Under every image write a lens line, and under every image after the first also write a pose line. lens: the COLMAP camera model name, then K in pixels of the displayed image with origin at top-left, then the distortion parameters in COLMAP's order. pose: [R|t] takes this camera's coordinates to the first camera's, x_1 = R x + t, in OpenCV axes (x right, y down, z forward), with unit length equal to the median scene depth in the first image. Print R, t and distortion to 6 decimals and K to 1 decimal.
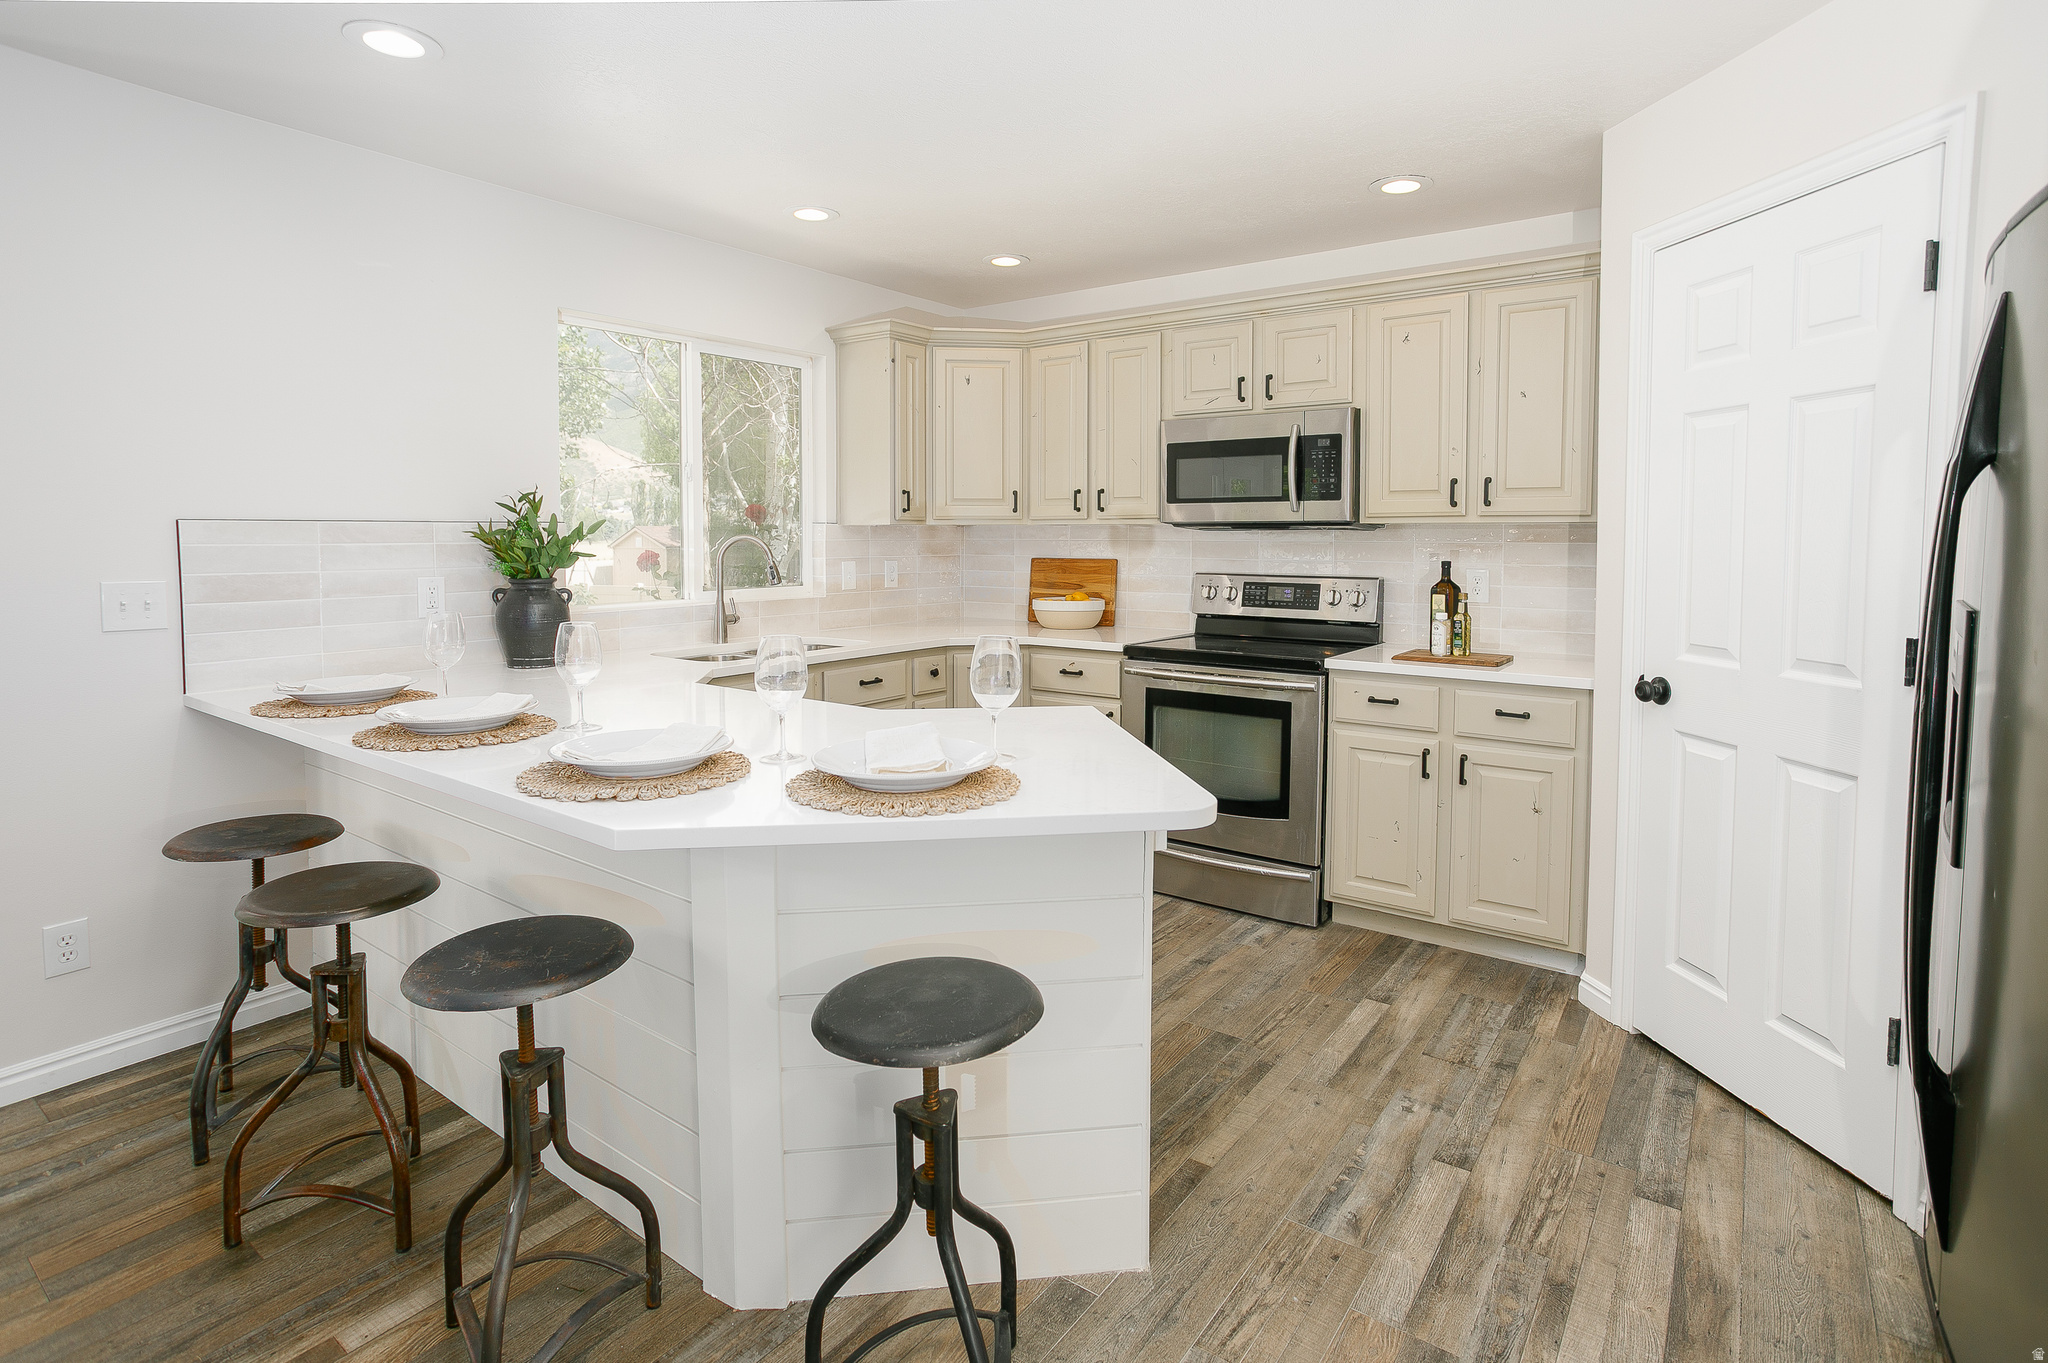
lens RADIAL K [[1004.6, 0, 999.2], [0, 1004.6, 592.0], [0, 0, 1]] dist [-0.054493, 0.021965]
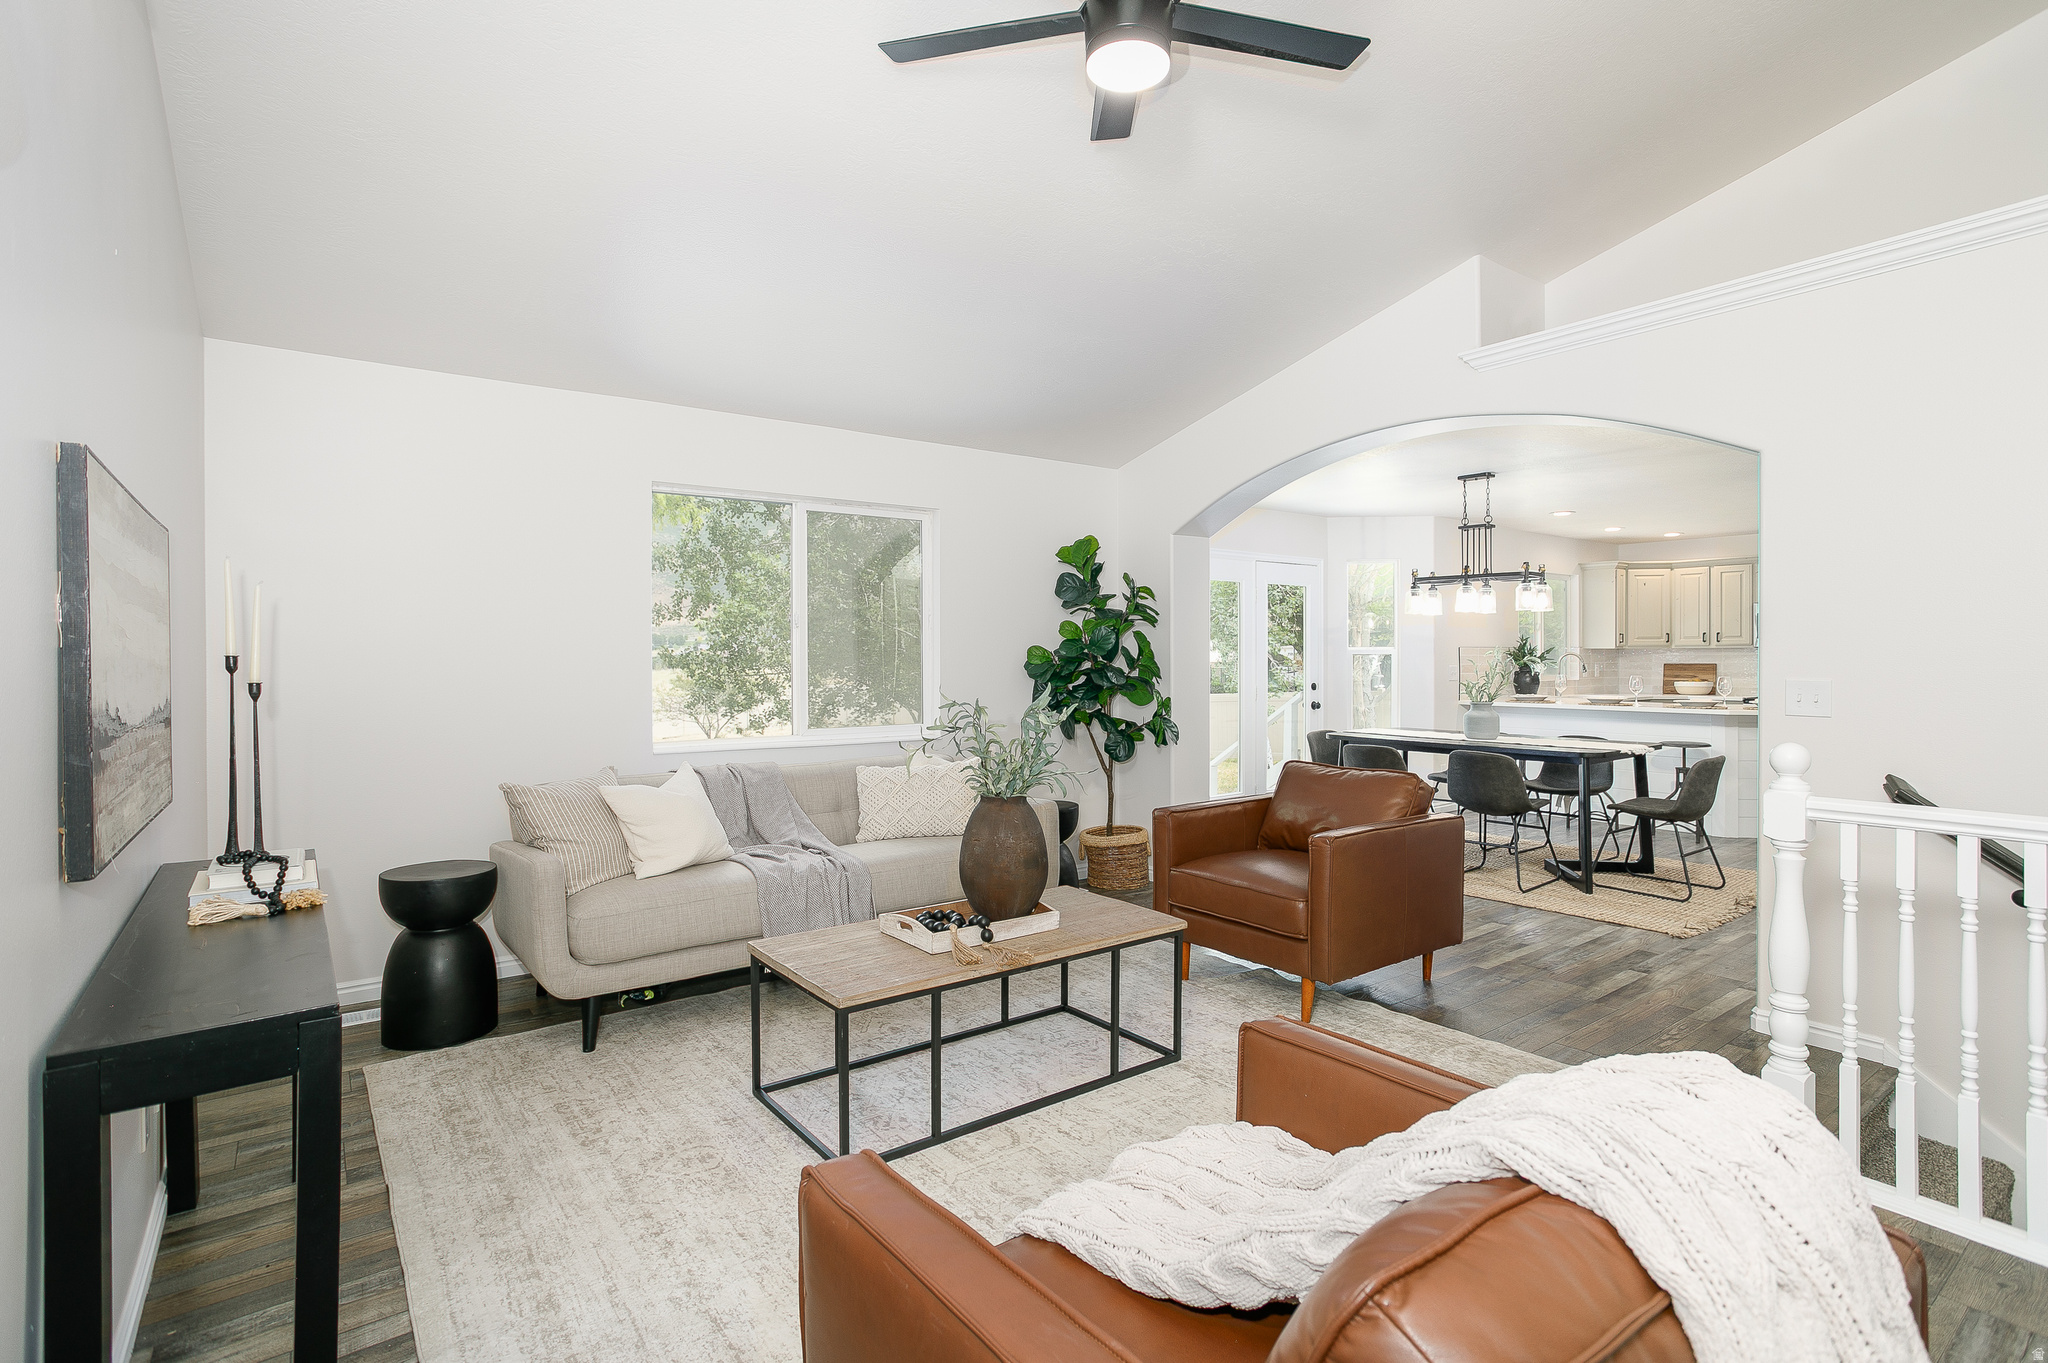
lens RADIAL K [[1004.6, 0, 999.2], [0, 1004.6, 592.0], [0, 0, 1]] dist [-0.054493, 0.021965]
pose [[0.962196, -0.018223, -0.271749, -1.021325], [-0.015053, 0.992676, -0.119867, 0.117994], [0.271943, 0.119427, 0.954874, -1.886889]]
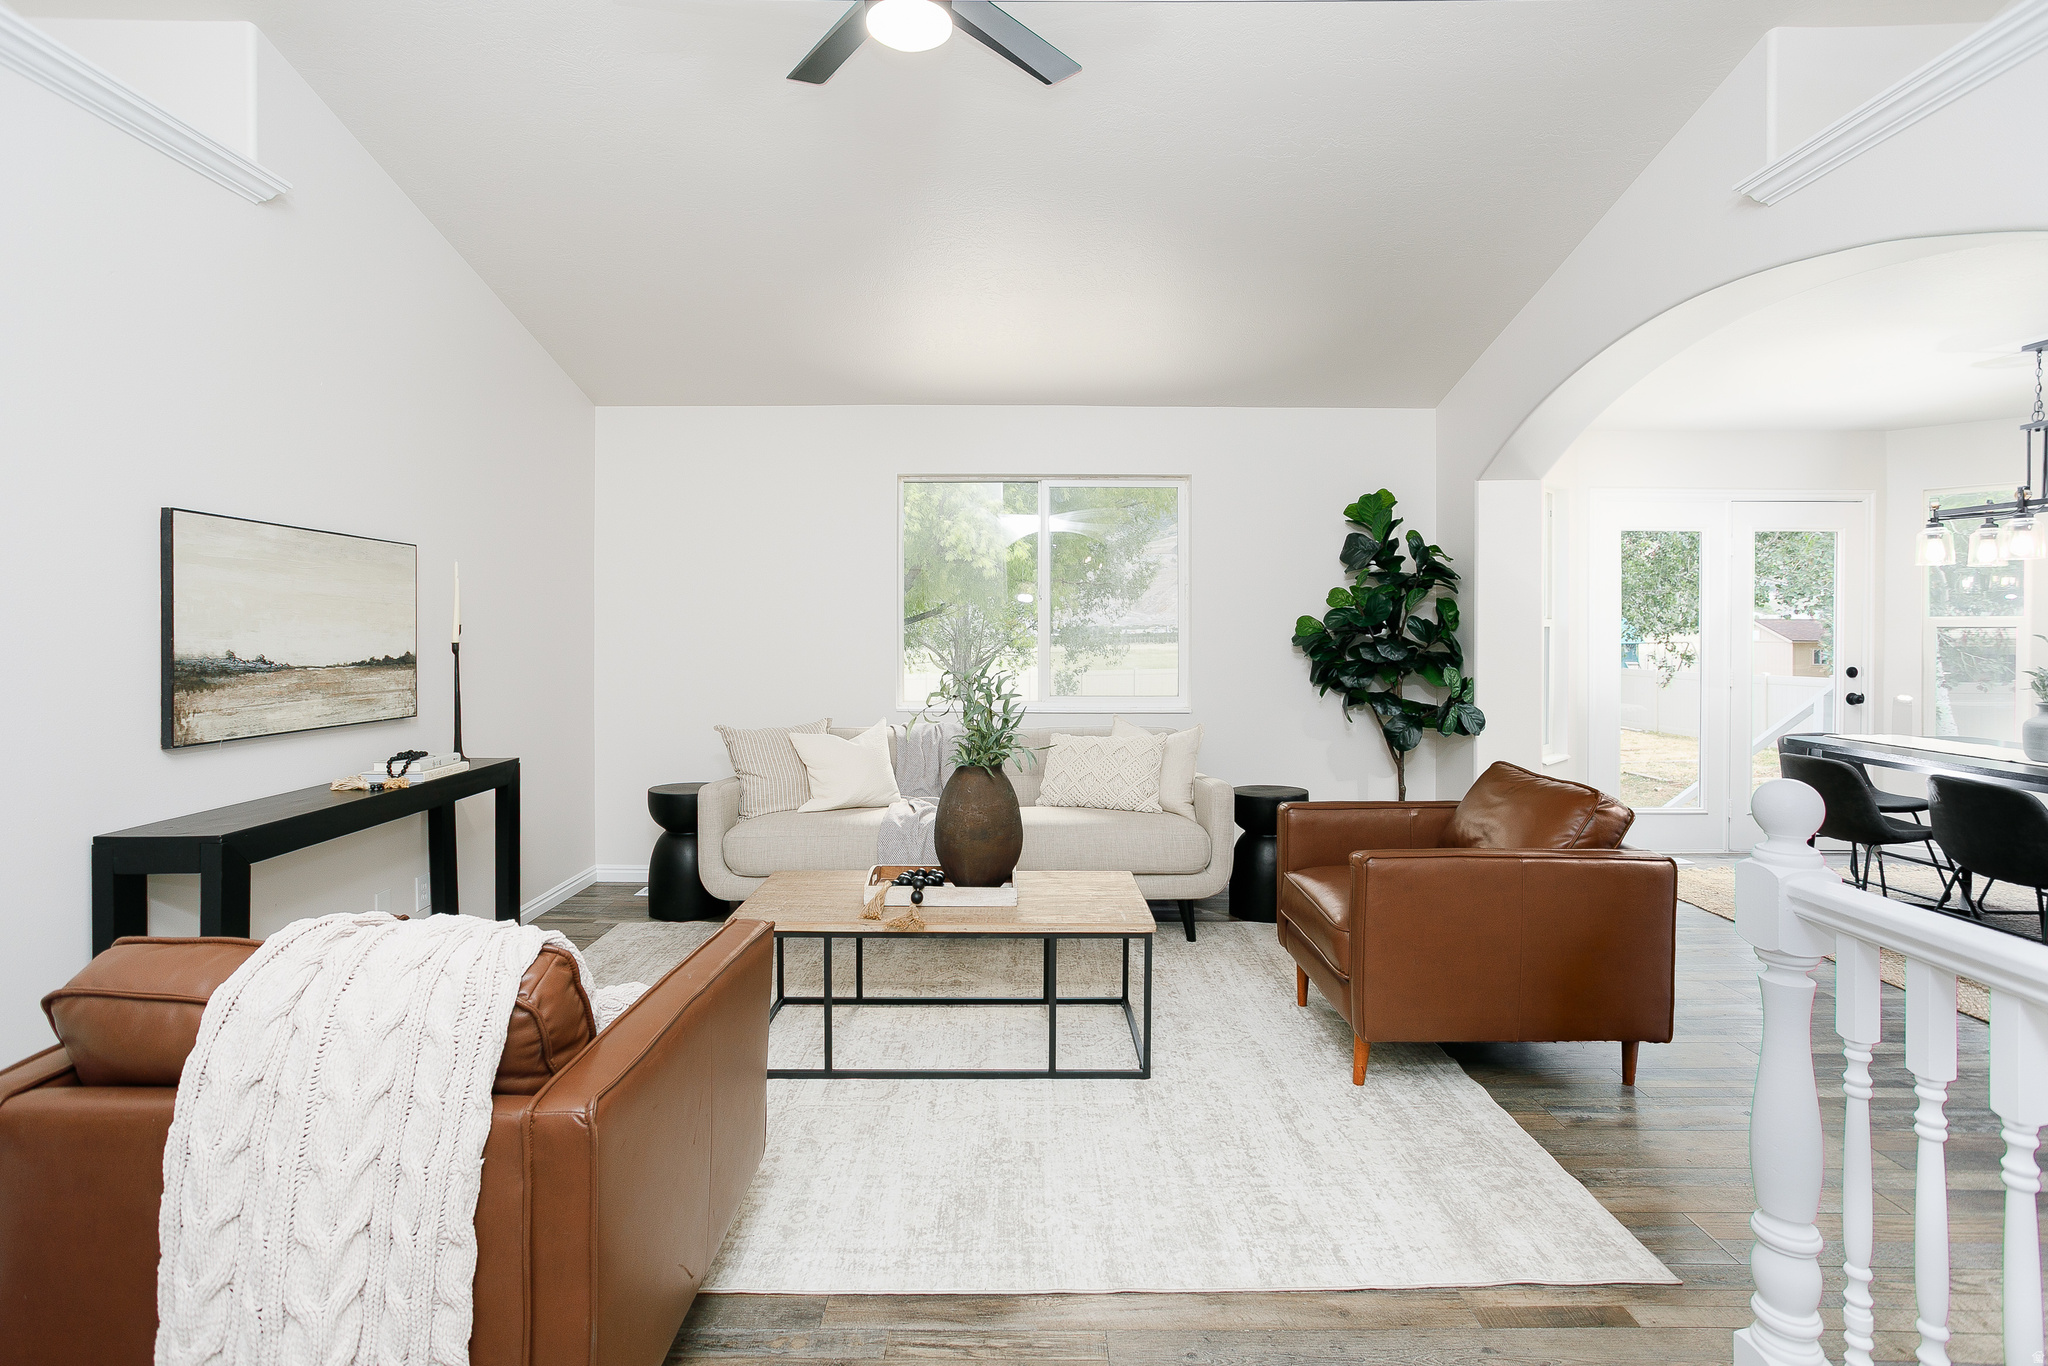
lens RADIAL K [[981.9, 0, 1025.9], [0, 981.9, 628.9], [0, 0, 1]] dist [-0.000315, 0.000395]
pose [[0.621058, -0.000431, -0.783765, -0.513650], [-0.046228, 0.998239, -0.037180, 0.098125], [0.782400, 0.059323, 0.619944, -1.499696]]
